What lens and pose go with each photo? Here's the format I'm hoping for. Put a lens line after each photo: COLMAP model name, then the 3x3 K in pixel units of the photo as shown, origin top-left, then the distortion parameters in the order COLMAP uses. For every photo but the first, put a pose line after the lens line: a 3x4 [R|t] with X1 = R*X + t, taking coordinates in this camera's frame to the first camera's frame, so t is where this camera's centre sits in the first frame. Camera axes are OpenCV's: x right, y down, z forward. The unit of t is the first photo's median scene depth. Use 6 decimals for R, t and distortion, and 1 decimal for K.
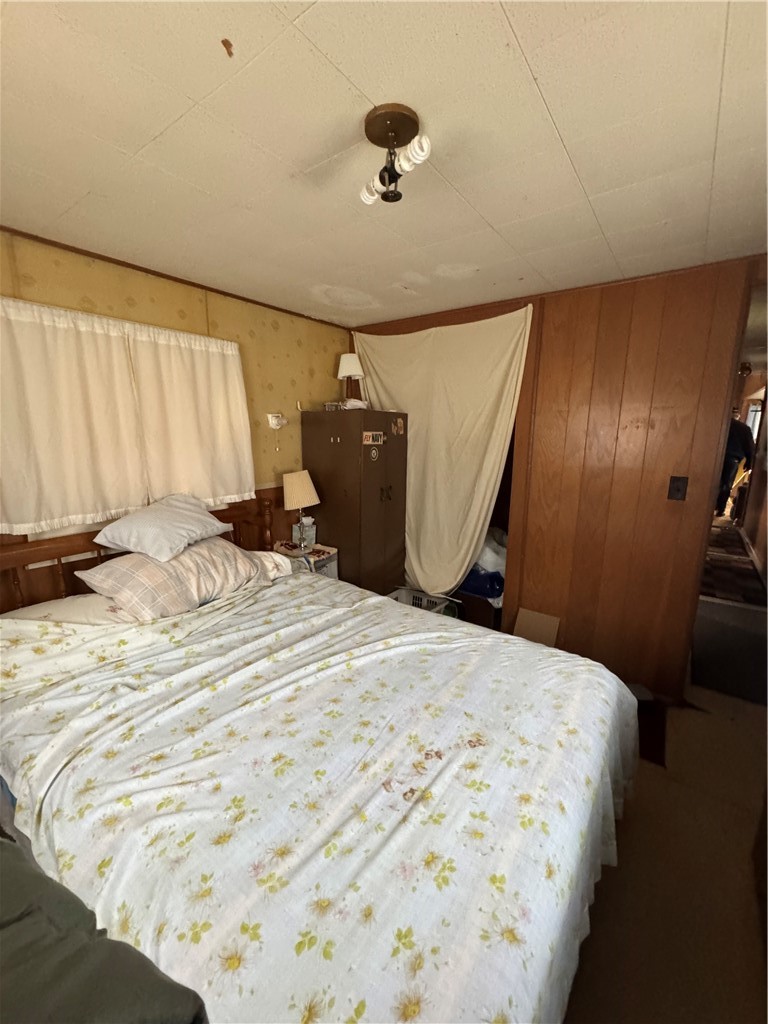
lens RADIAL K [[403.8, 0, 383.3], [0, 403.8, 513.7], [0, 0, 1]] dist [-0.002450, -0.000378]
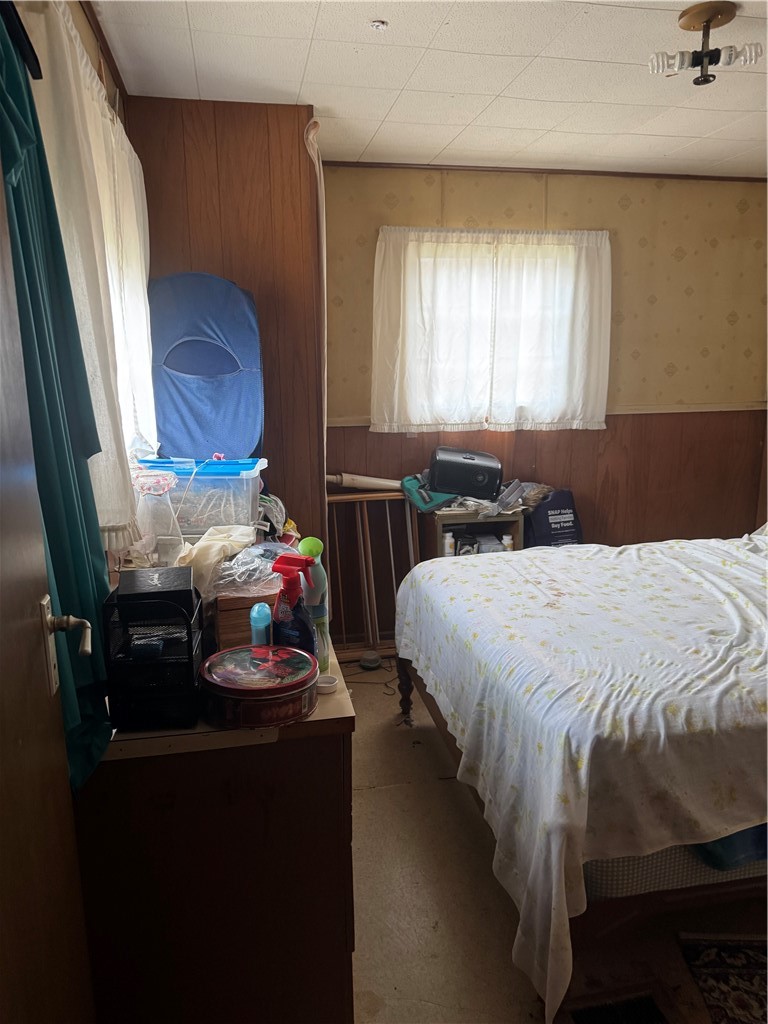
lens RADIAL K [[710.7, 0, 377.4], [0, 710.7, 522.7], [0, 0, 1]] dist [0.091495, -0.125270]
pose [[-0.679808, 0.159197, -0.715903, 1.512780], [-0.151636, 0.924552, 0.349585, -0.193795], [0.717543, 0.346207, -0.604378, 1.400442]]
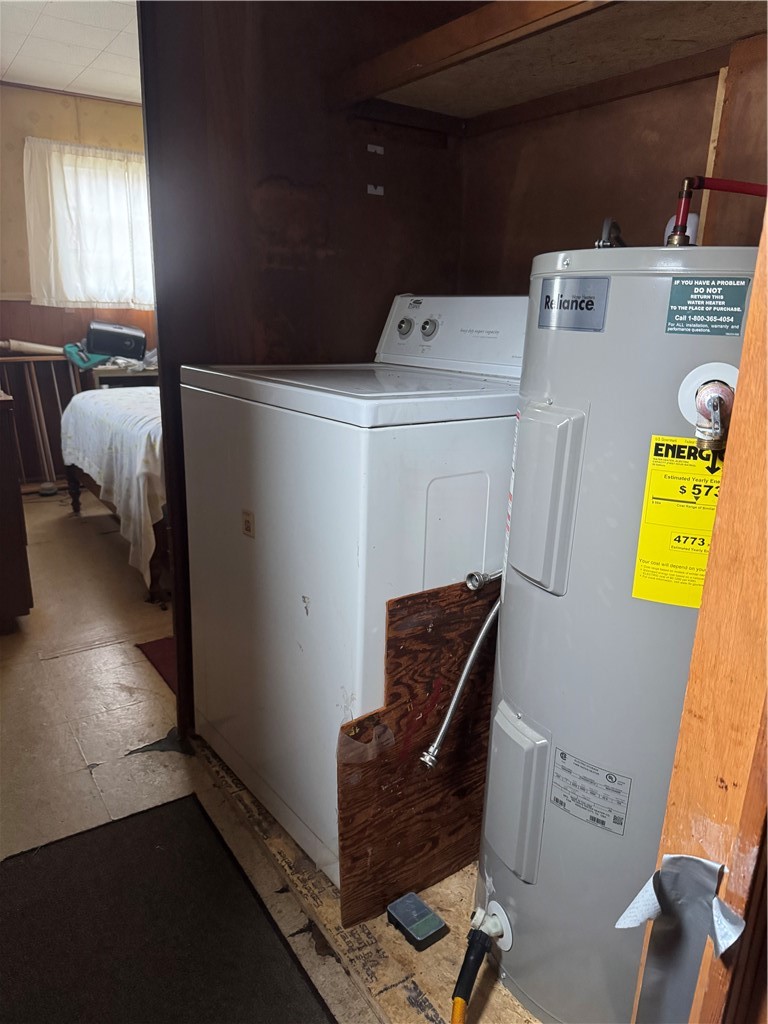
lens RADIAL K [[728.4, 0, 384.0], [0, 728.4, 512.0], [0, 0, 1]] dist [0.001304, -0.001950]
pose [[-0.338126, 0.241633, -0.909552, 2.241647], [-0.224874, 0.917735, 0.327405, -0.164719], [0.913839, 0.315239, -0.255973, 2.225781]]
